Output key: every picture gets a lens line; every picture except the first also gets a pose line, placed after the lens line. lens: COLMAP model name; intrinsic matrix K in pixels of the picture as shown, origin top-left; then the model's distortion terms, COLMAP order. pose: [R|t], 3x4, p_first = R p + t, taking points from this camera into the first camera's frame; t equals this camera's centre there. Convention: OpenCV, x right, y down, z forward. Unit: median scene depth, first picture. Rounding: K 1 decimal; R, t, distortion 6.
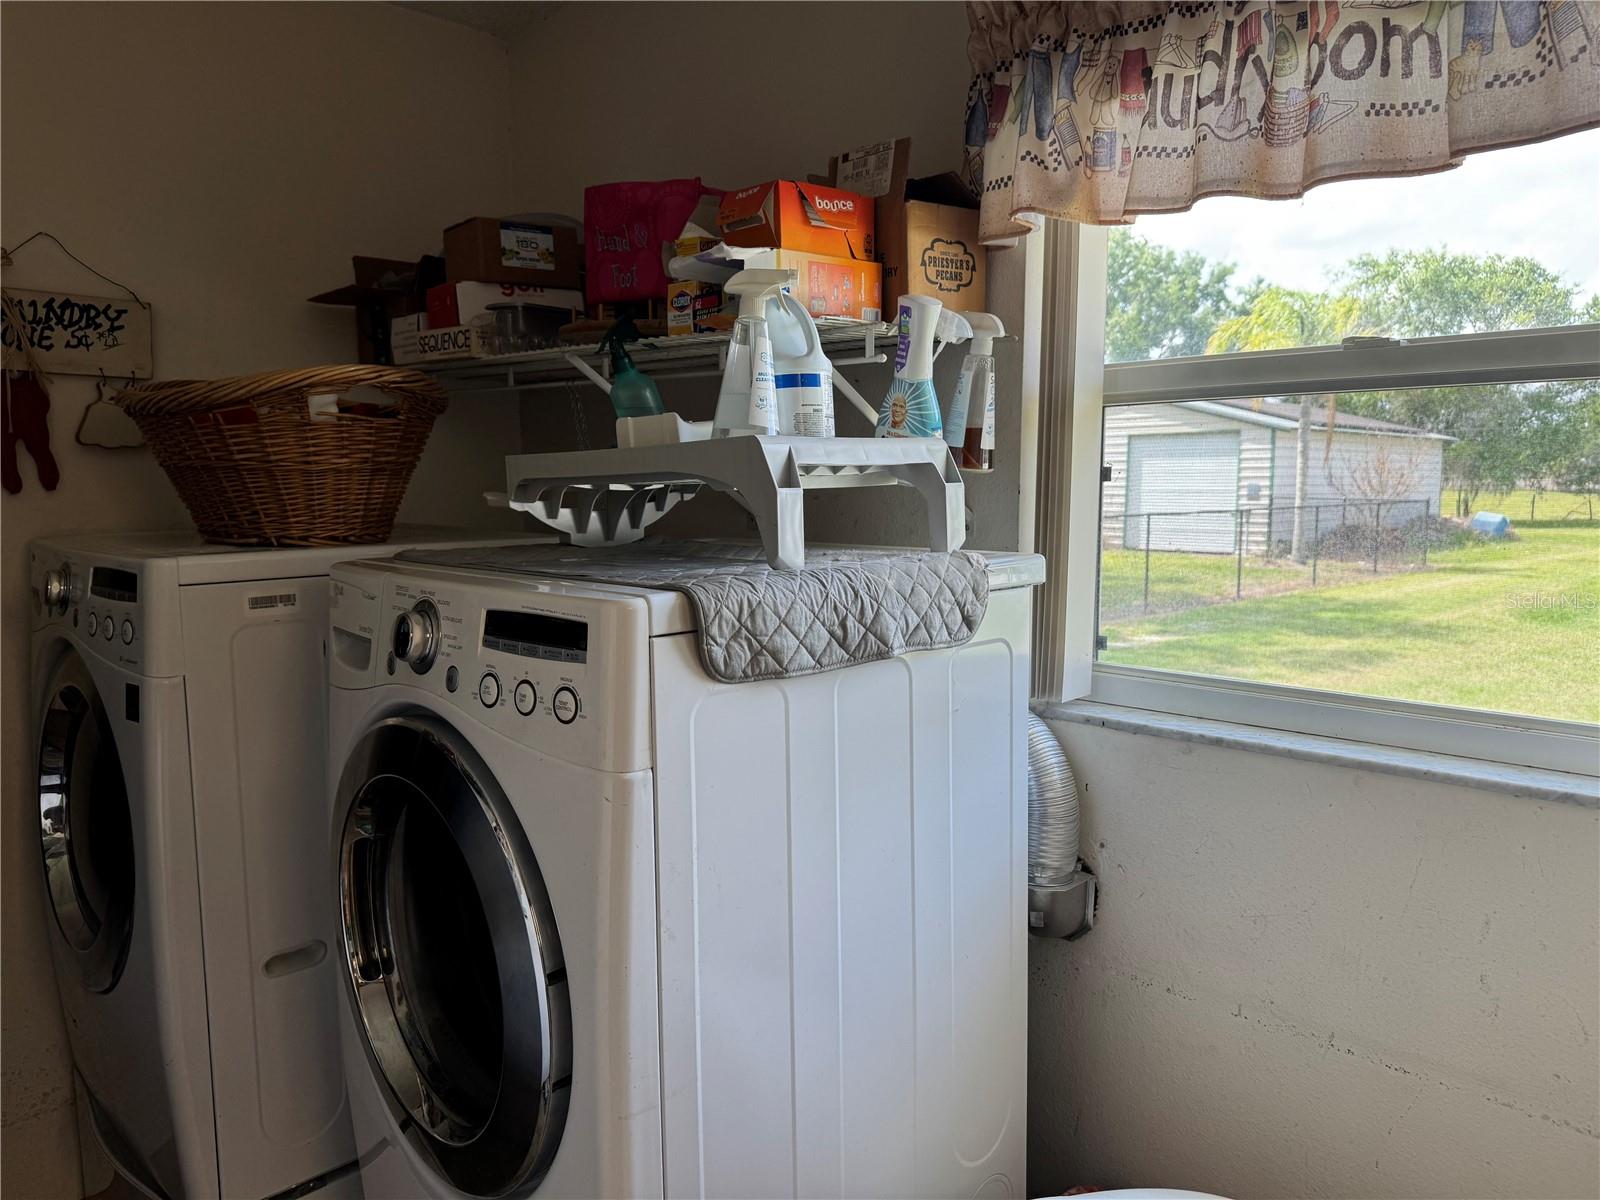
lens RADIAL K [[1112.7, 0, 801.0], [0, 1112.7, 605.6], [0, 0, 1]] dist [0.126849, -0.202490]
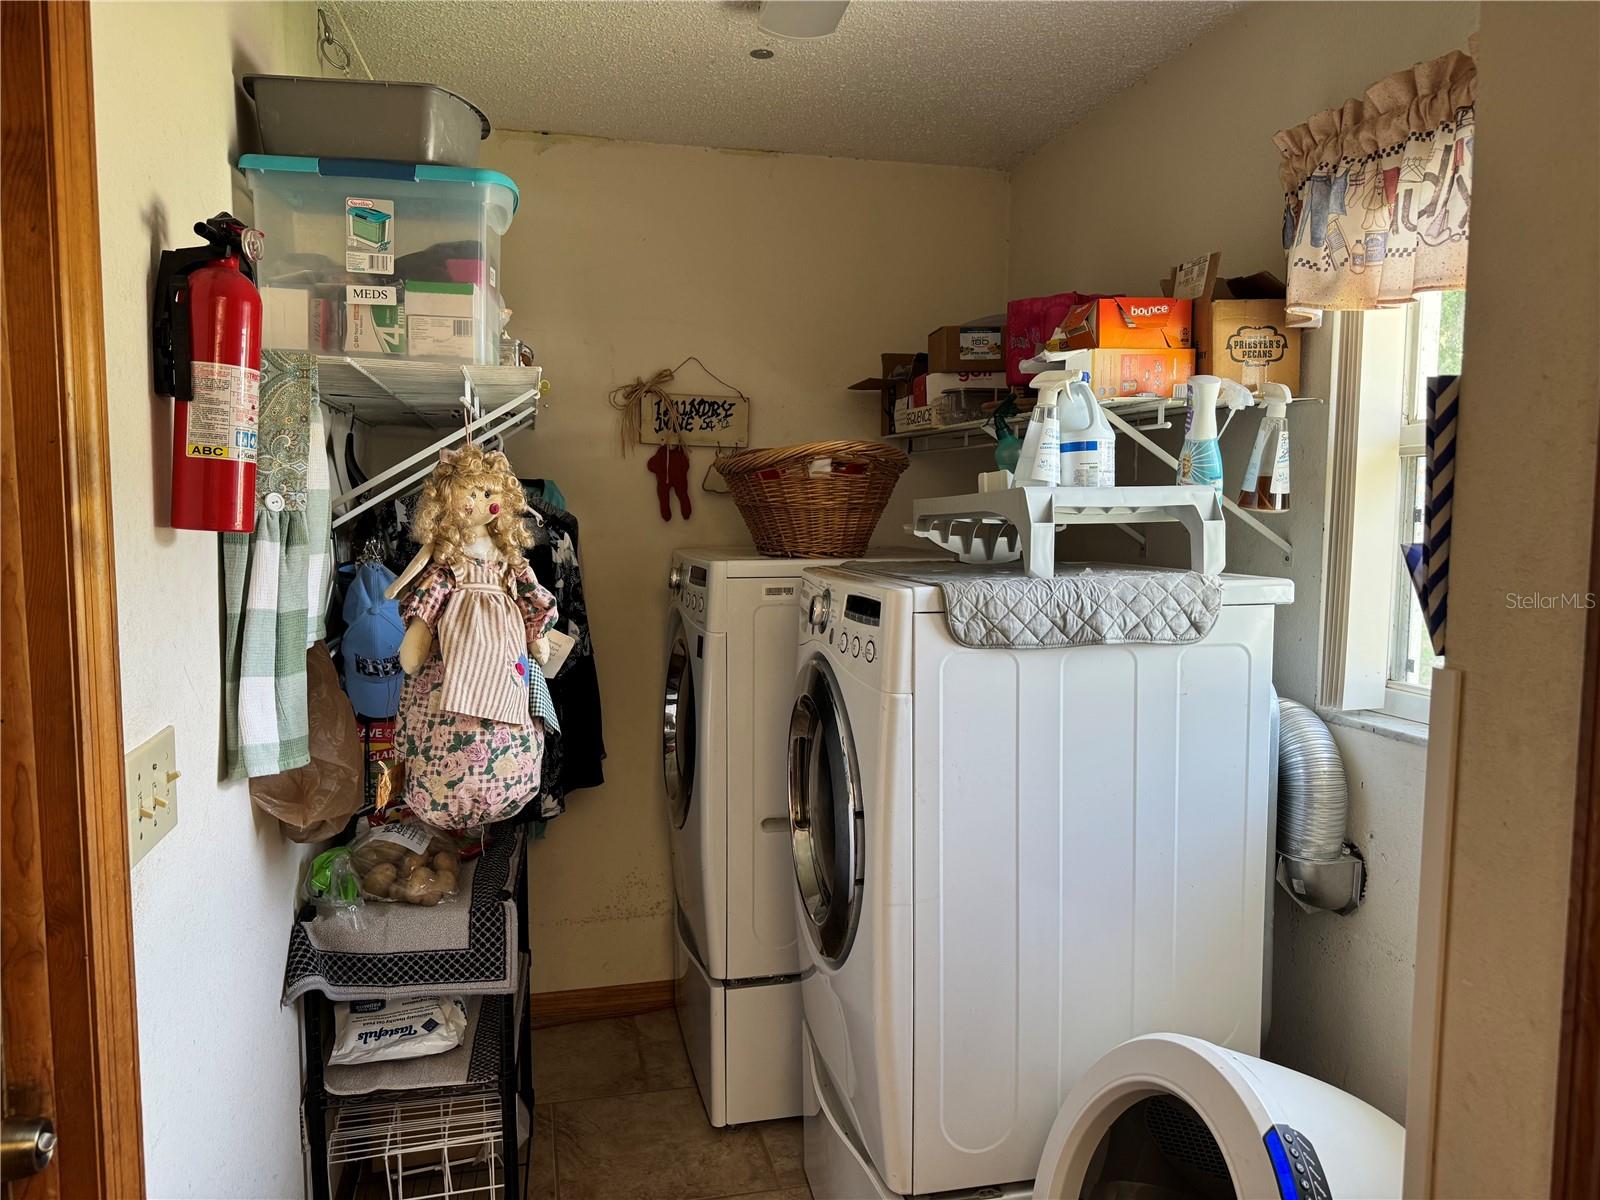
lens RADIAL K [[1121.5, 0, 796.1], [0, 1121.5, 609.0], [0, 0, 1]] dist [0.067746, -0.086883]
pose [[0.847574, 0.054871, -0.527833, 0.415343], [-0.068361, 0.997642, -0.006061, 0.031379], [0.526256, 0.041220, 0.849326, -0.345446]]
